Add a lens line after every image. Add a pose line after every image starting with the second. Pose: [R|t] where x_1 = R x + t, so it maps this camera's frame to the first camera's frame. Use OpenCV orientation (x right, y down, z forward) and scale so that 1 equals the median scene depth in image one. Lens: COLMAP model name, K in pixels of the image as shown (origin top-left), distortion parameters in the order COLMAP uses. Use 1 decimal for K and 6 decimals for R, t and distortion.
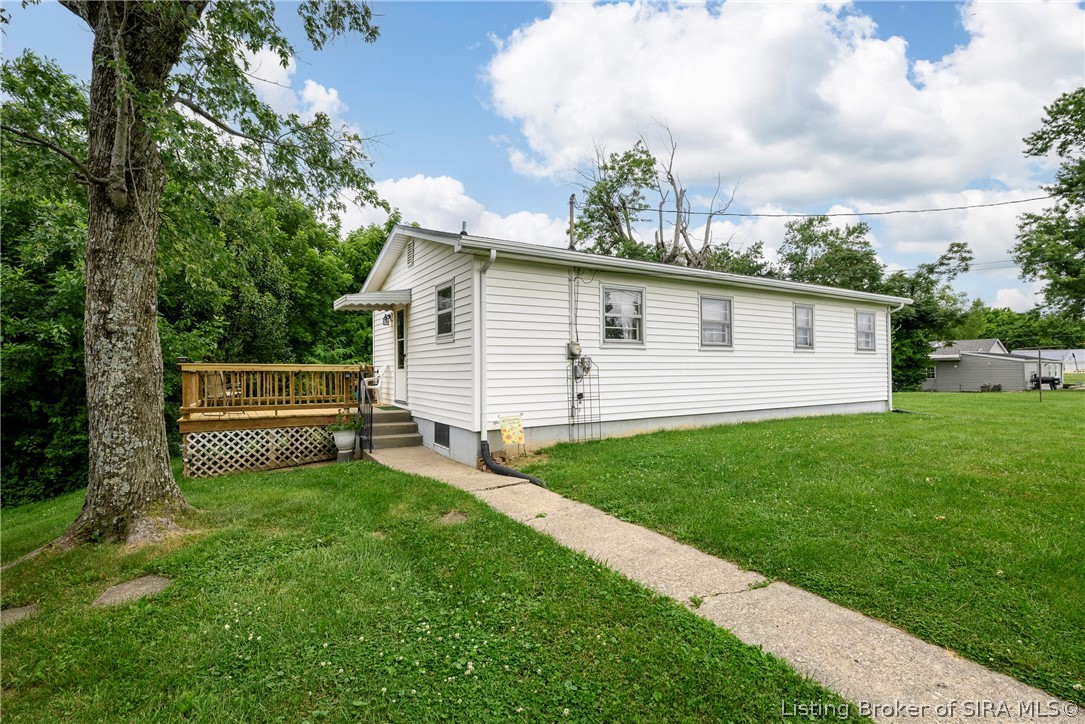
lens RADIAL K [[501.9, 0, 542.5], [0, 501.9, 362.0], [0, 0, 1]] dist [-0.000983, -0.000173]
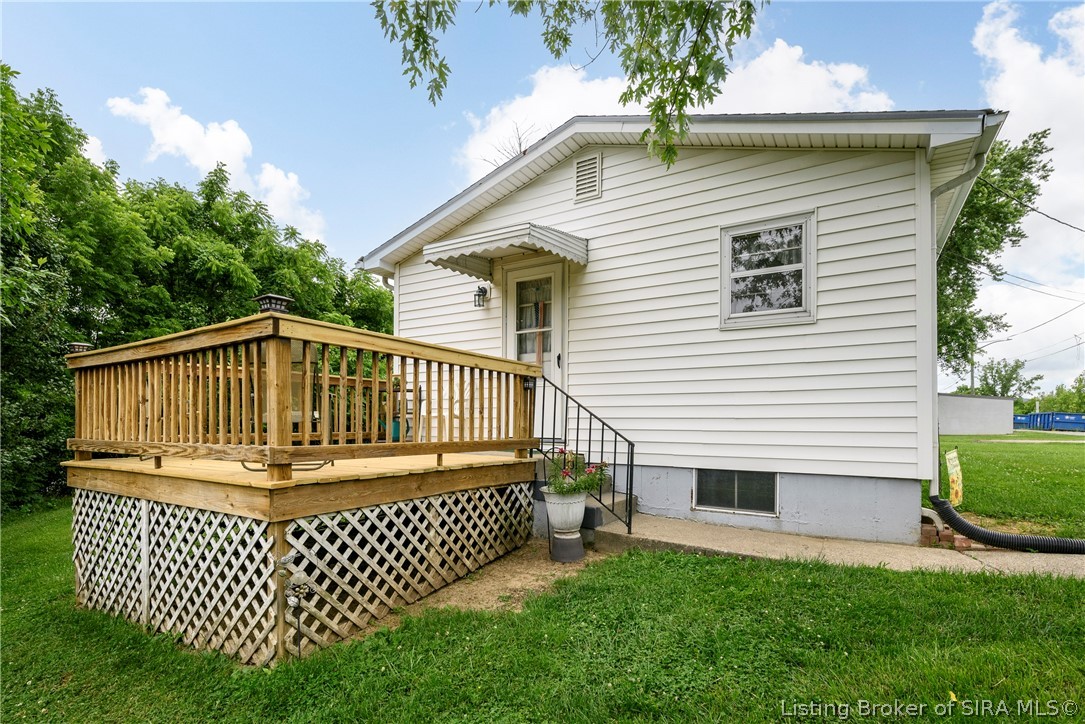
lens RADIAL K [[521.3, 0, 521.7], [0, 521.3, 420.1], [0, 0, 1]] dist [0.001275, 0.000103]
pose [[0.899214, 0.010427, 0.437385, -0.686343], [-0.016092, 0.999828, 0.009247, 0.064504], [-0.437213, -0.015354, 0.899227, 0.583637]]
